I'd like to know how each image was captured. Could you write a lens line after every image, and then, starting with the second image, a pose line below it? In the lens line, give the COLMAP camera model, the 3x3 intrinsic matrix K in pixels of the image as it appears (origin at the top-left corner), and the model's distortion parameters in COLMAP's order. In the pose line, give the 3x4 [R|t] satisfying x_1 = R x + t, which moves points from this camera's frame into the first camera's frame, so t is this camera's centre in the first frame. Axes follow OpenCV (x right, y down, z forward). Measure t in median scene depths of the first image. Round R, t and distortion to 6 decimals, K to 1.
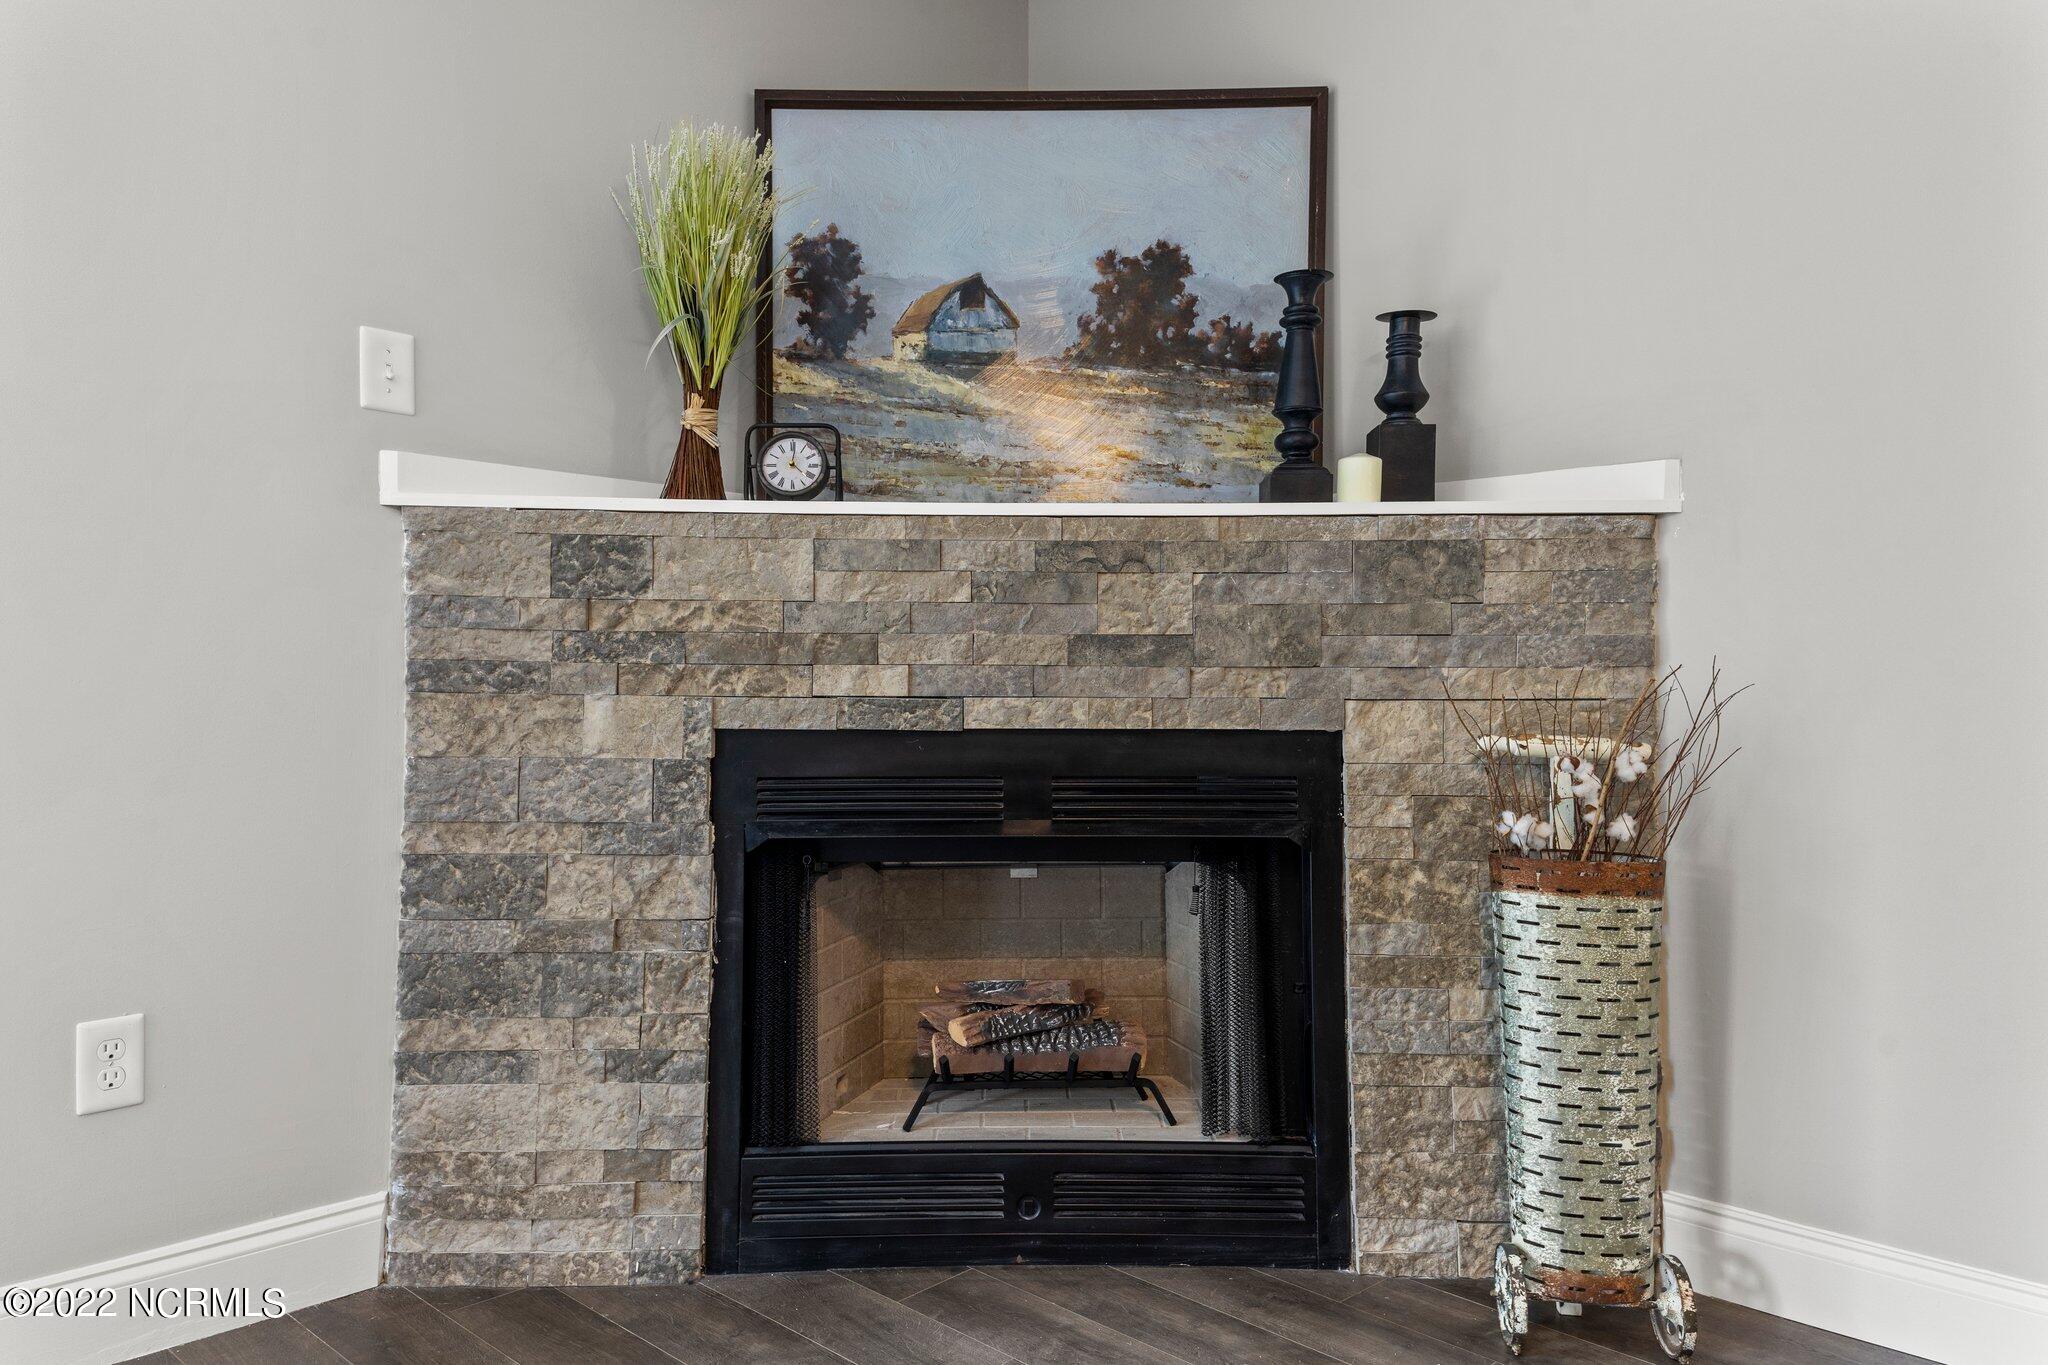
lens RADIAL K [[1501.0, 0, 1024.0], [0, 1501.0, 682.5], [0, 0, 1]] dist [0.204941, -0.001206]
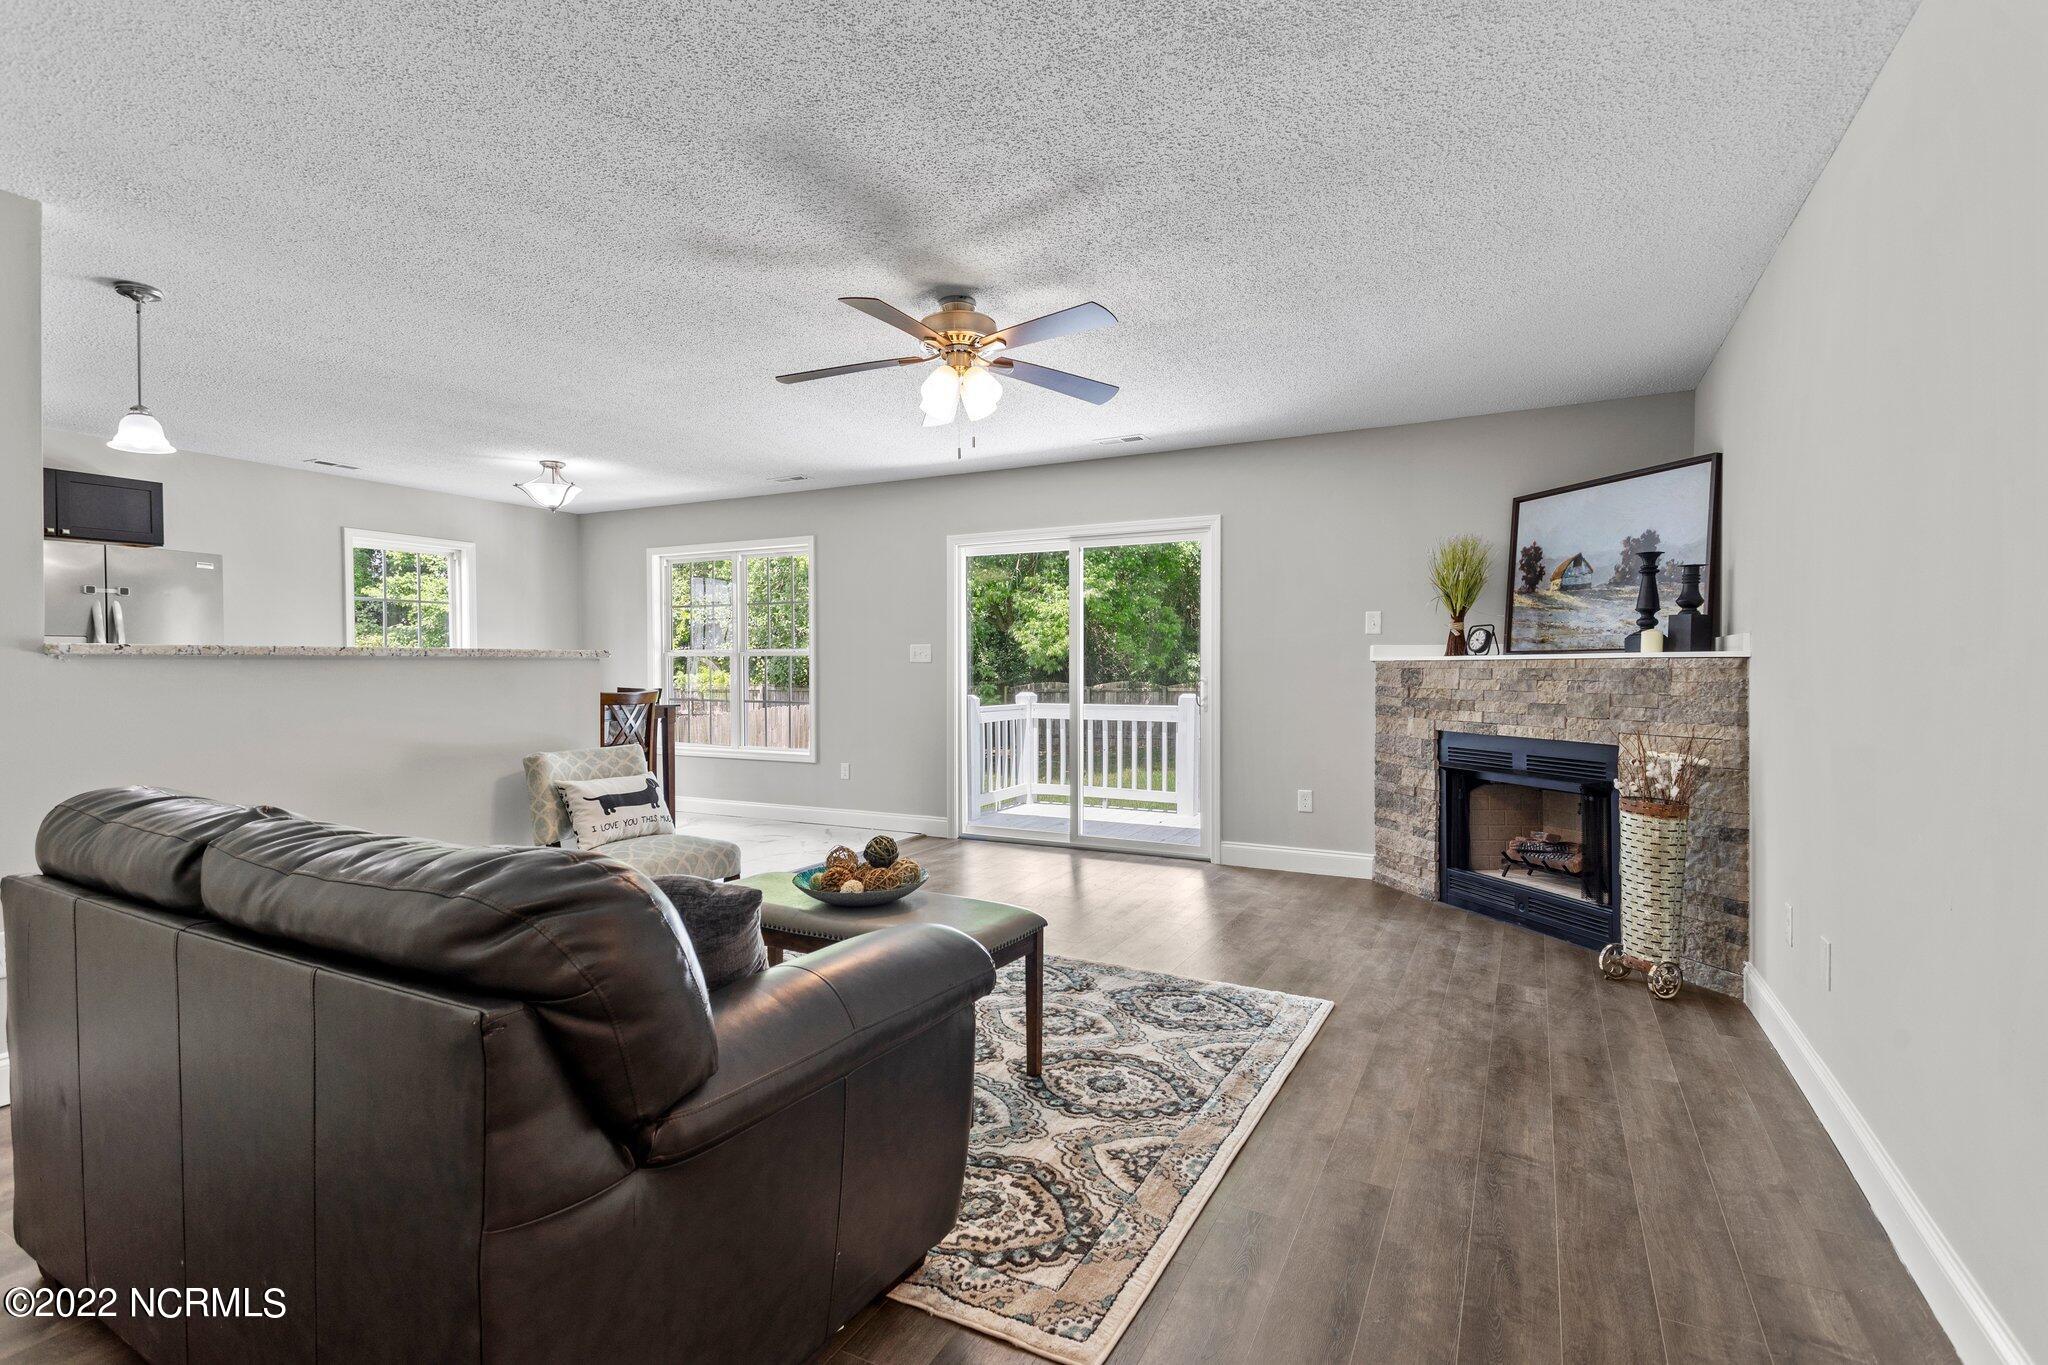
lens RADIAL K [[958.8, 0, 1024.0], [0, 958.8, 682.5], [0, 0, 1]] dist [-0.036365, -0.000348]
pose [[0.290826, 0.011749, -0.956704, 1.398426], [-0.004214, 0.999931, 0.010999, -0.083341], [0.956767, 0.000833, 0.290855, -0.371646]]
